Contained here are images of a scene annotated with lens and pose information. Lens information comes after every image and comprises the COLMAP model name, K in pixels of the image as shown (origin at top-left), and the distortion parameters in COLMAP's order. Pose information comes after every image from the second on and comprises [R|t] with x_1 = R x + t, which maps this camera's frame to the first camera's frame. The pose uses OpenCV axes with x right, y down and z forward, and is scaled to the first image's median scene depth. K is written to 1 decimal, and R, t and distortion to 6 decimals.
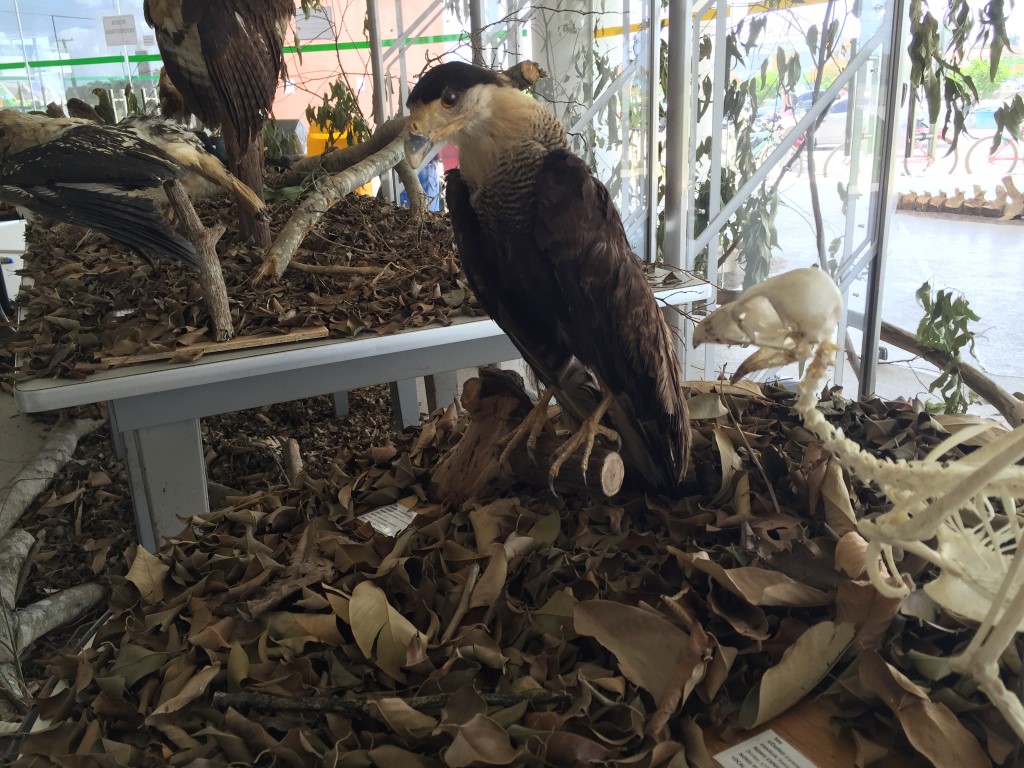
lens RADIAL K [[874.6, 0, 514.8], [0, 874.6, 381.9], [0, 0, 1]] dist [0.077896, -0.109251]
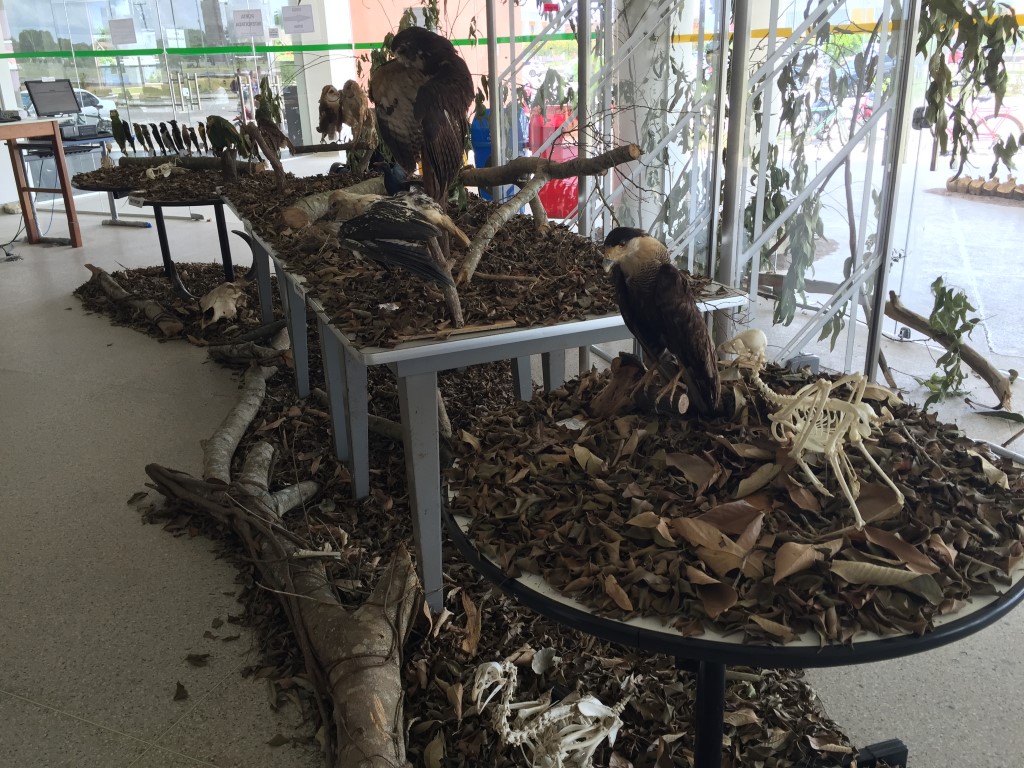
lens RADIAL K [[874.6, 0, 514.8], [0, 874.6, 381.9], [0, 0, 1]] dist [0.077896, -0.109251]
pose [[0.997375, 0.033711, -0.064078, -0.101599], [-0.030618, 0.998346, 0.048654, -0.026265], [0.065612, -0.046564, 0.996758, -0.722452]]
